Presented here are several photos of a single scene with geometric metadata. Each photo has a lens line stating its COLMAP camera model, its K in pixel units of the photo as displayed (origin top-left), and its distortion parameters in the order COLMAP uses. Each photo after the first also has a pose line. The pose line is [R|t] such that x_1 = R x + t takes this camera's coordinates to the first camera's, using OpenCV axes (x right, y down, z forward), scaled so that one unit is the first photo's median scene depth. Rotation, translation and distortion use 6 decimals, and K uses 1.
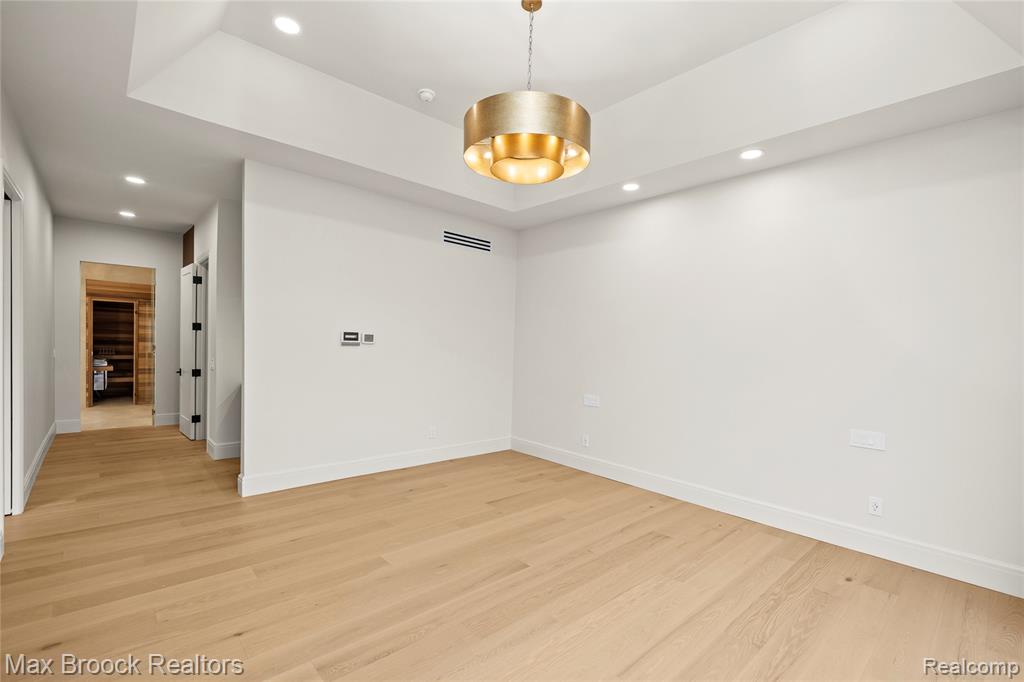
lens RADIAL K [[443.2, 0, 507.3], [0, 443.2, 359.3], [0, 0, 1]] dist [0.001428, -0.000751]
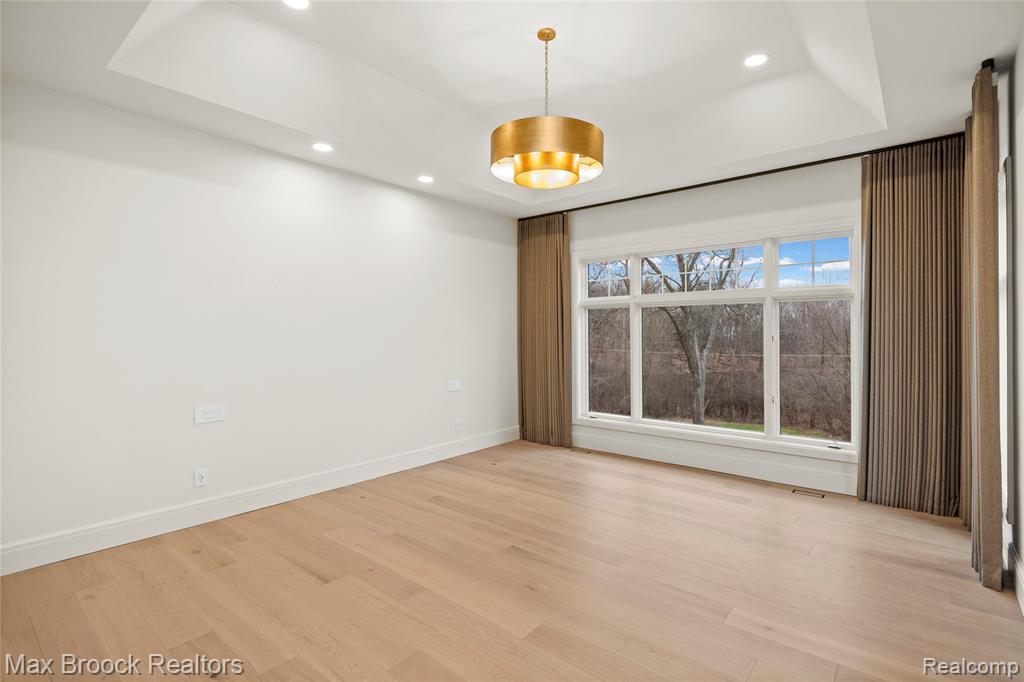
lens RADIAL K [[491.7, 0, 511.8], [0, 491.7, 332.7], [0, 0, 1]] dist [-0.001368, 0.000780]
pose [[-0.139669, -0.032858, 0.989653, -0.389183], [0.029917, 0.998853, 0.037385, -0.027991], [-0.989746, 0.034829, -0.138526, 0.413103]]
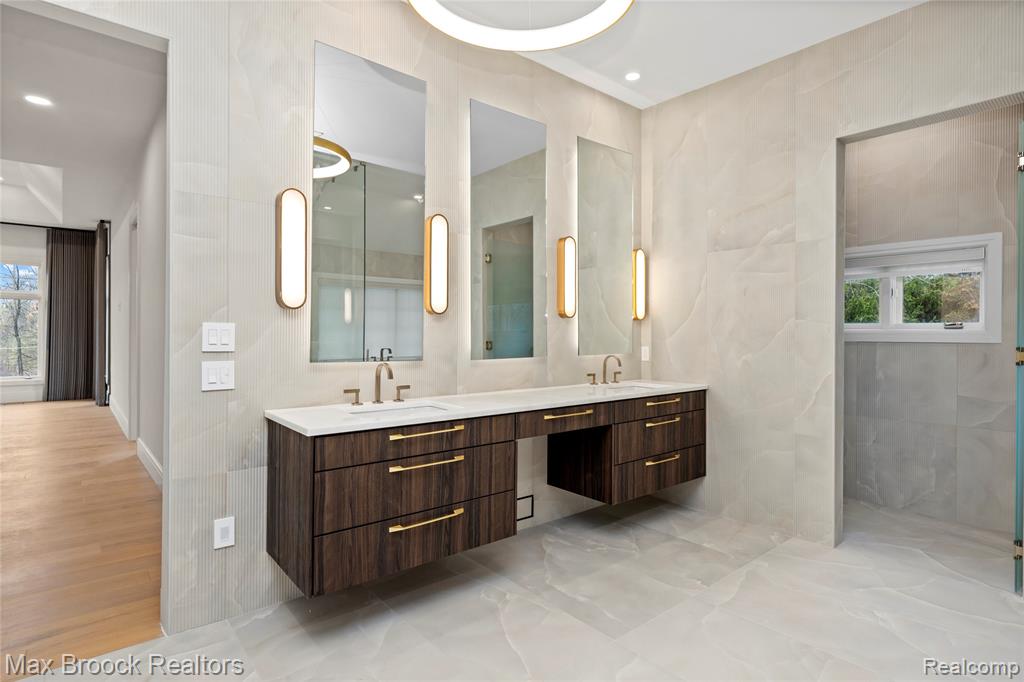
lens RADIAL K [[539.6, 0, 511.1], [0, 539.6, 334.0], [0, 0, 1]] dist [0.017770, -0.001746]
pose [[-0.997959, -0.040116, 0.049685, -0.880710], [-0.038394, 0.998645, 0.035137, -0.038109], [-0.051028, 0.033157, -0.998147, 0.980507]]
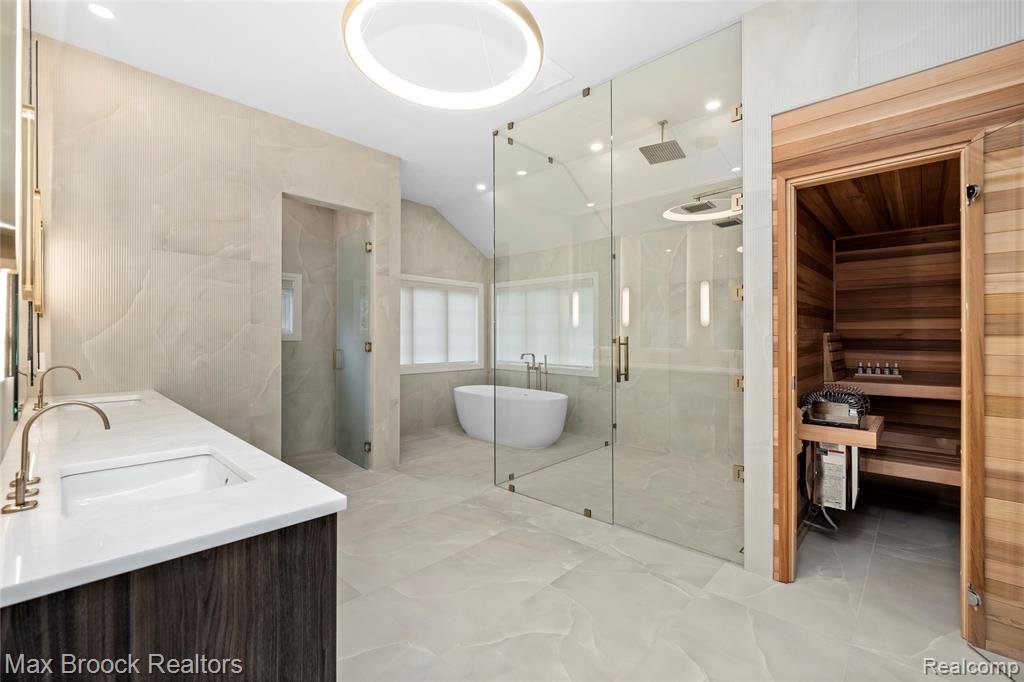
lens RADIAL K [[443.2, 0, 509.9], [0, 443.2, 333.8], [0, 0, 1]] dist [0.001428, -0.000751]
pose [[0.074390, -0.040908, -0.996390, -0.650564], [-0.034169, 0.998467, -0.043544, -0.024307], [0.996644, 0.037285, 0.072878, 0.774700]]
